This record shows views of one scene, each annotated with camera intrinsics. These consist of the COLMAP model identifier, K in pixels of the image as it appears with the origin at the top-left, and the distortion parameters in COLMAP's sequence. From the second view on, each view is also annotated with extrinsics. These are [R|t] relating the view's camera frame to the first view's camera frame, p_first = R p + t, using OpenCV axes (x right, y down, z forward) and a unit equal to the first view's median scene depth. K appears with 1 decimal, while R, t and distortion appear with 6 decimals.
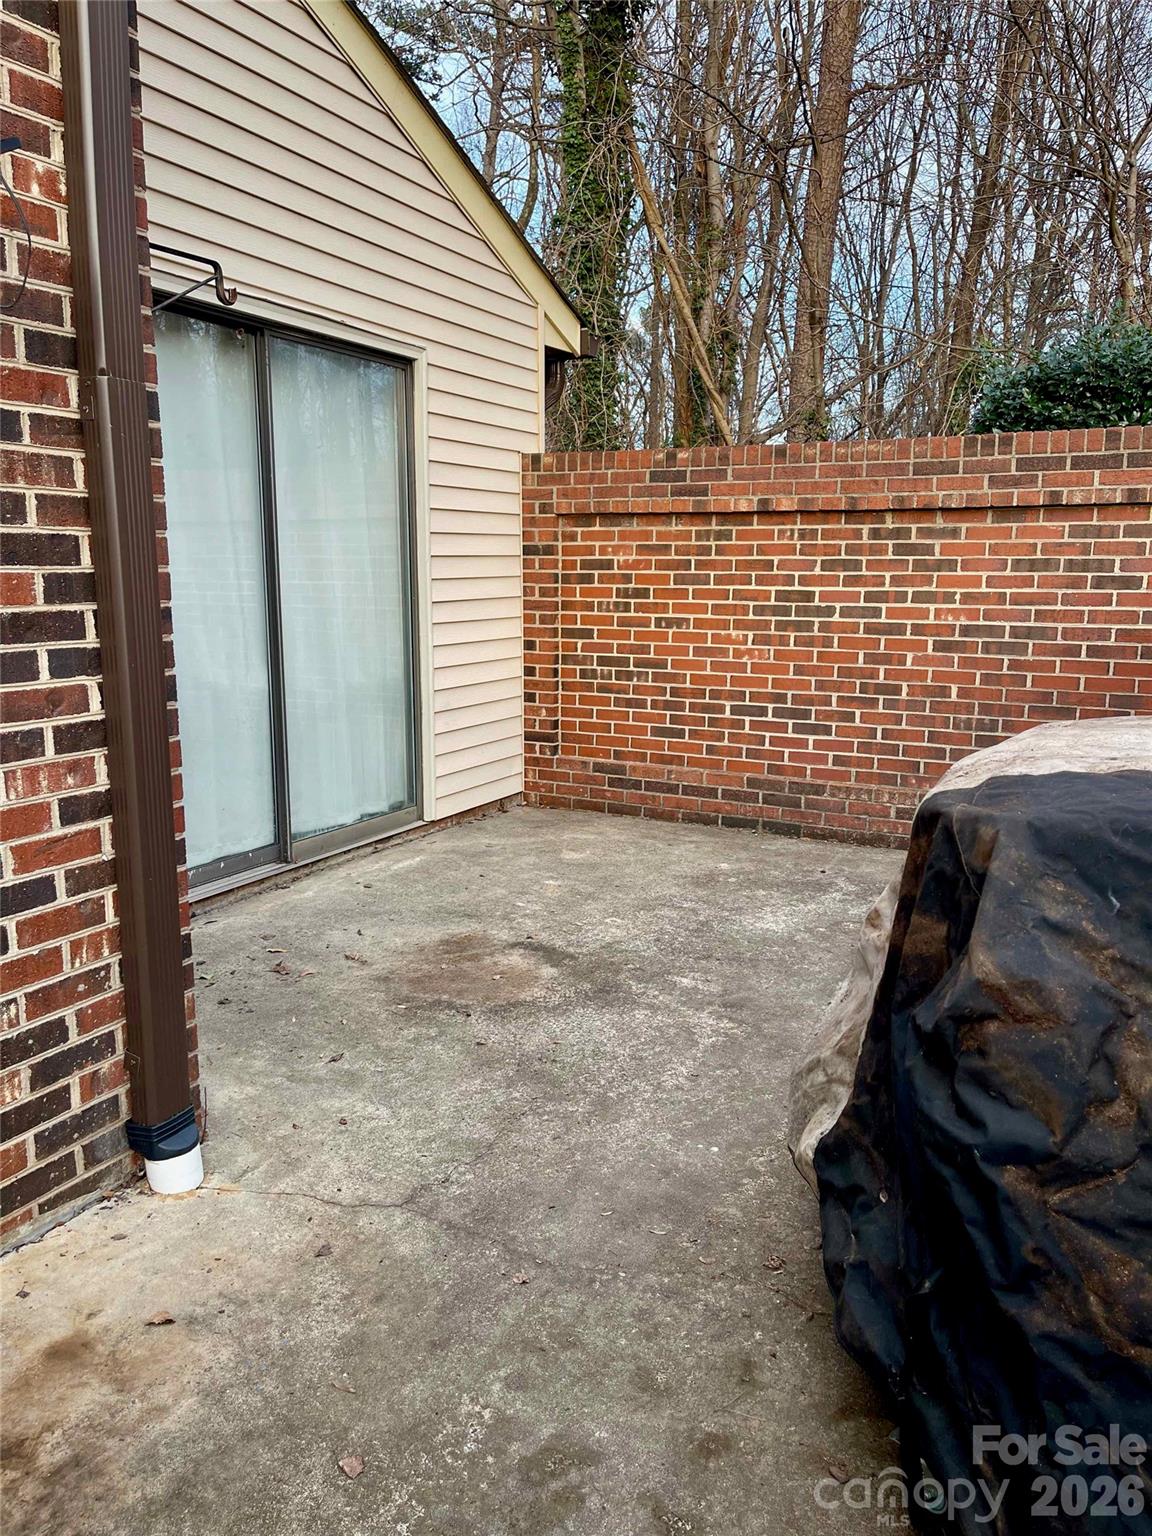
lens RADIAL K [[1154.1, 0, 578.1], [0, 1154.1, 771.5], [0, 0, 1]] dist [0.070997, -0.088953]
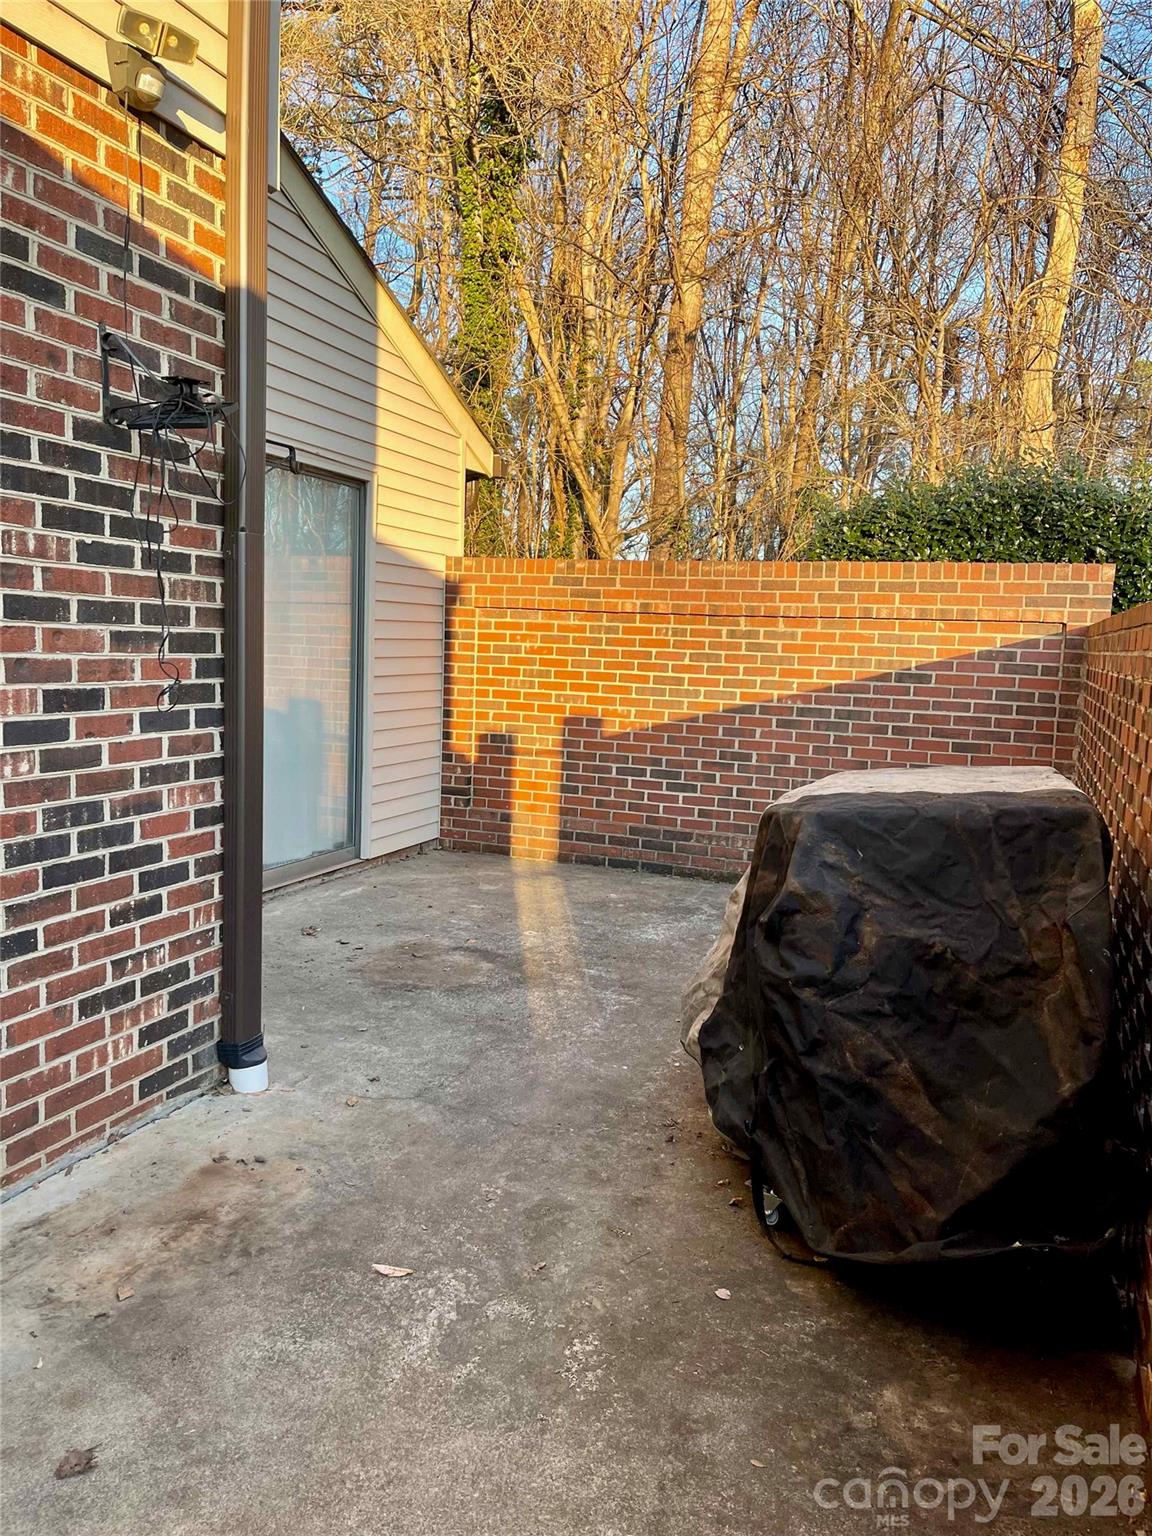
lens RADIAL K [[1154.1, 0, 567.1], [0, 1154.1, 766.3], [0, 0, 1]] dist [0.070997, -0.088953]
pose [[0.993423, 0.020700, 0.112614, -0.095498], [-0.013184, 0.997661, -0.067077, 0.040422], [-0.113739, 0.065151, 0.991372, -0.339358]]
